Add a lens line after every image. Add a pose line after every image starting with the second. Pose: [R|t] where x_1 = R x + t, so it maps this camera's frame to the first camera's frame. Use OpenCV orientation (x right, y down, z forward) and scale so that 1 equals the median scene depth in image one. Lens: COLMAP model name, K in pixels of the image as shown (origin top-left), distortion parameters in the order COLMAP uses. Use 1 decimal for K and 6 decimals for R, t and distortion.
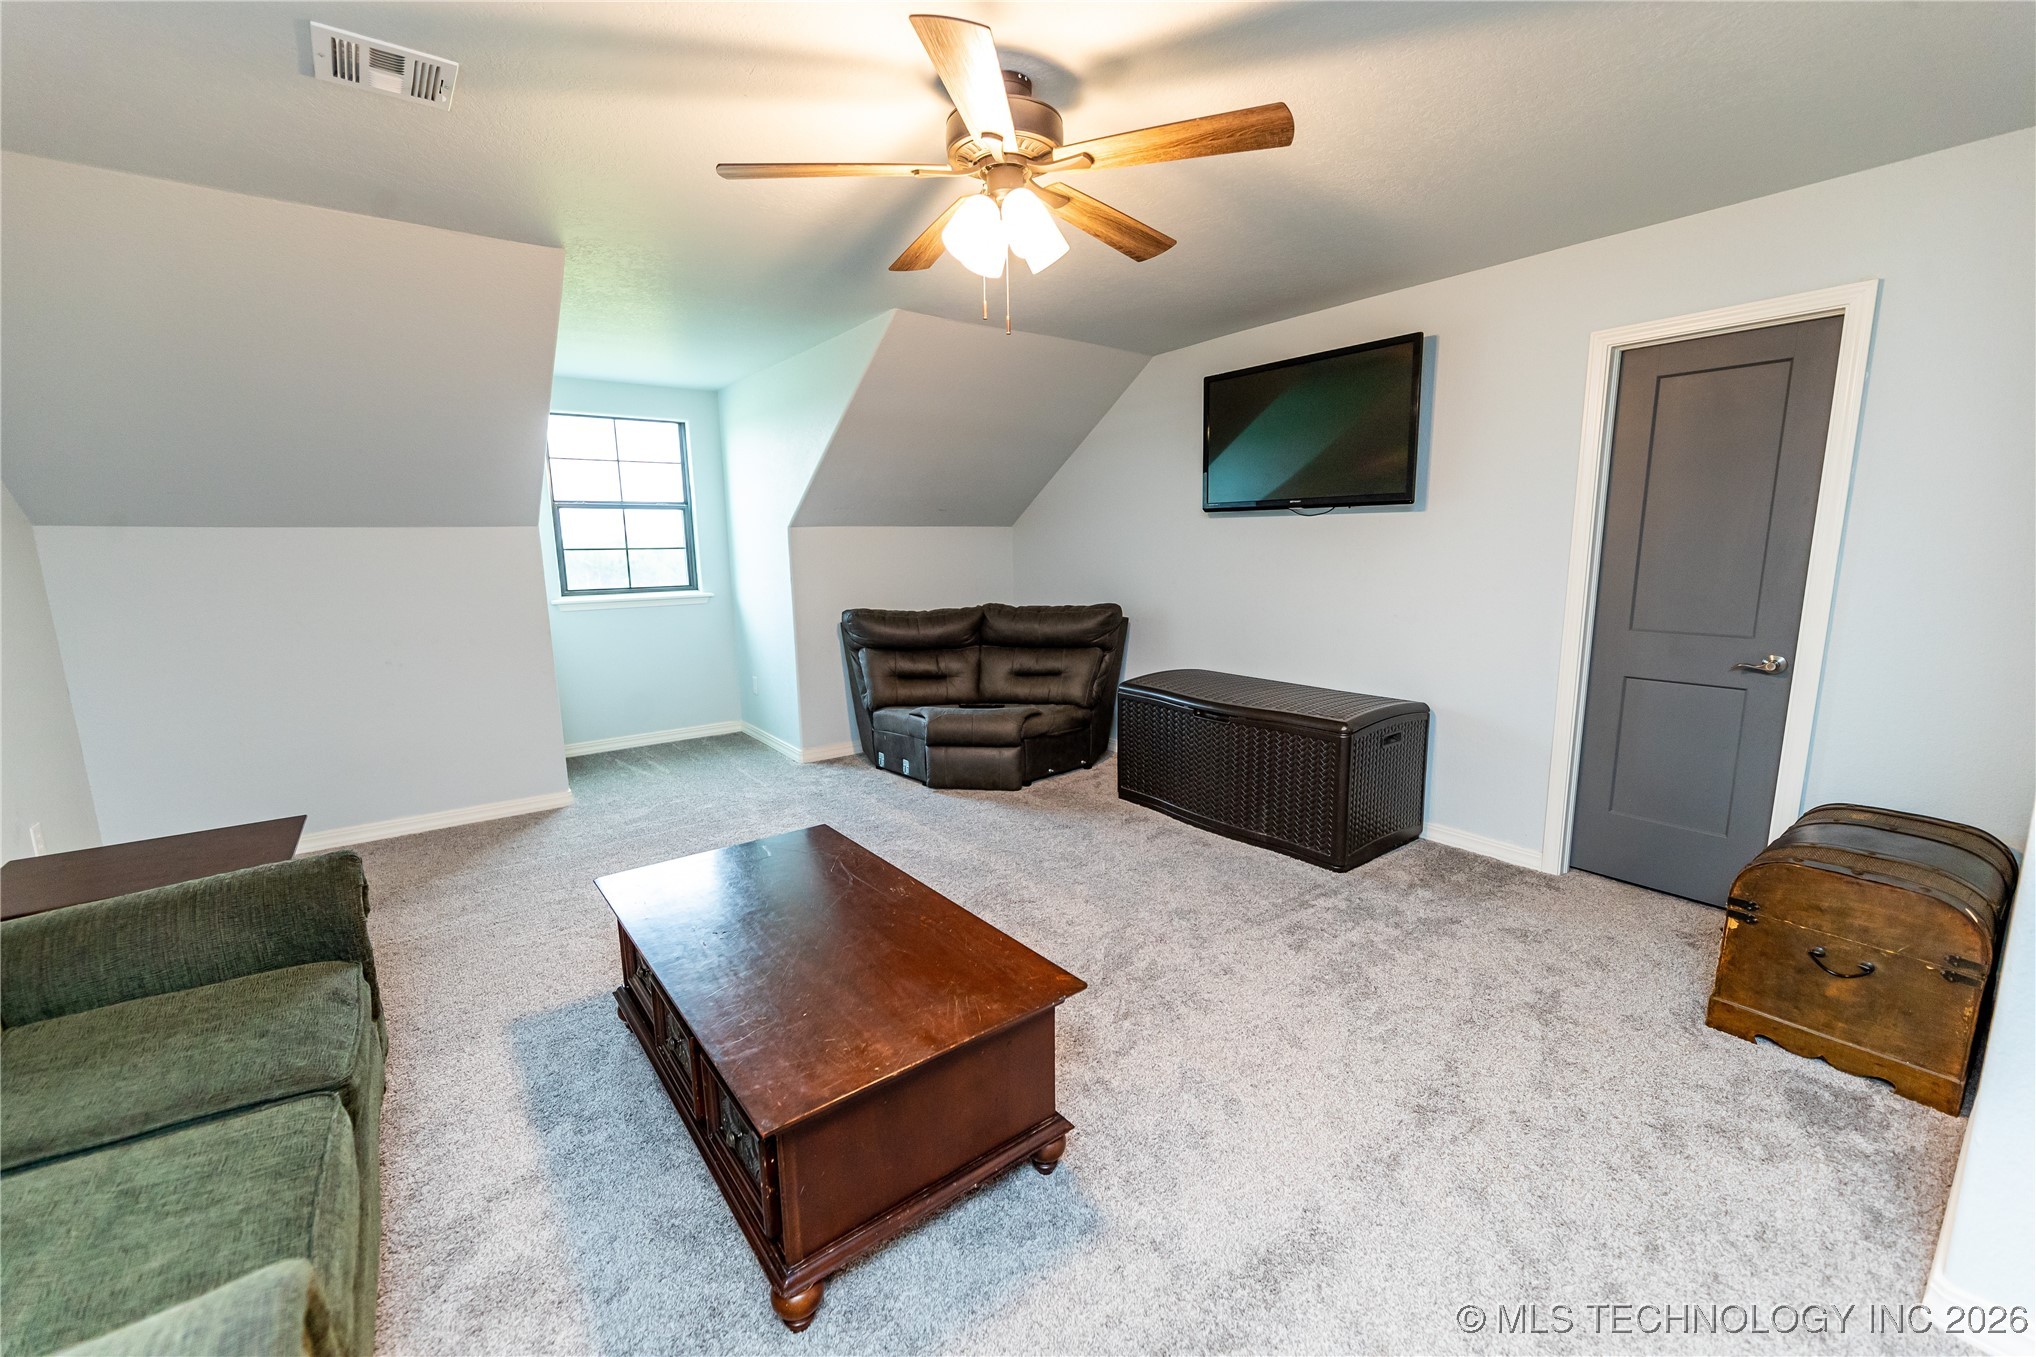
lens RADIAL K [[815.3, 0, 1021.0], [0, 815.3, 682.8], [0, 0, 1]] dist [-0.000440, -0.000129]
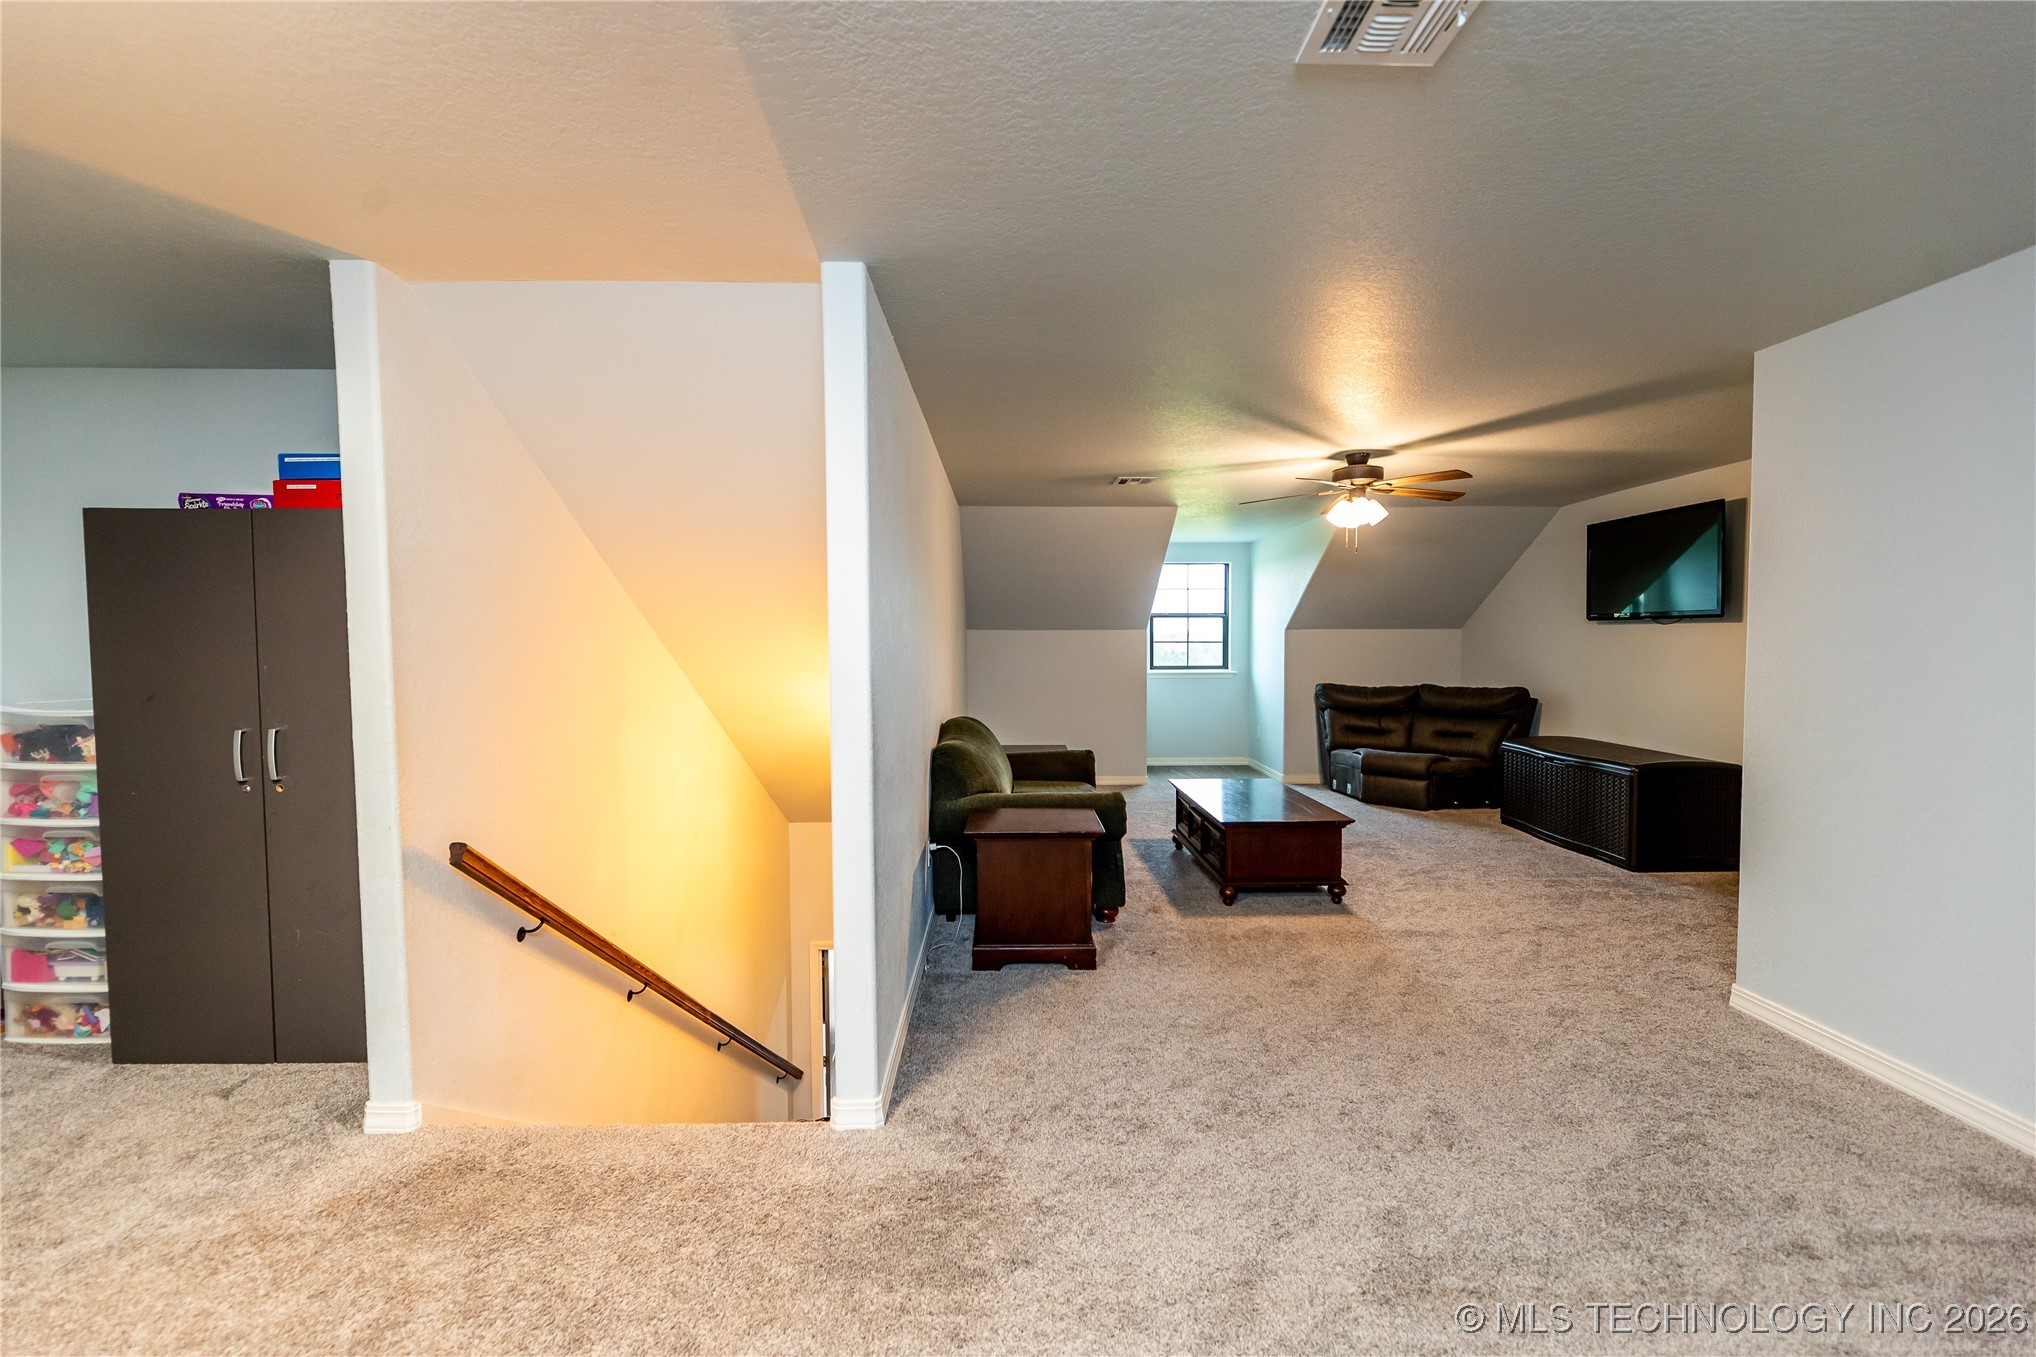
lens RADIAL K [[815.3, 0, 1021.0], [0, 815.3, 682.8], [0, 0, 1]] dist [-0.000440, -0.000129]
pose [[0.804840, 0.042186, -0.591990, 0.243642], [-0.108994, 0.991012, -0.077561, 0.089369], [0.583397, 0.126948, 0.802204, -0.555083]]
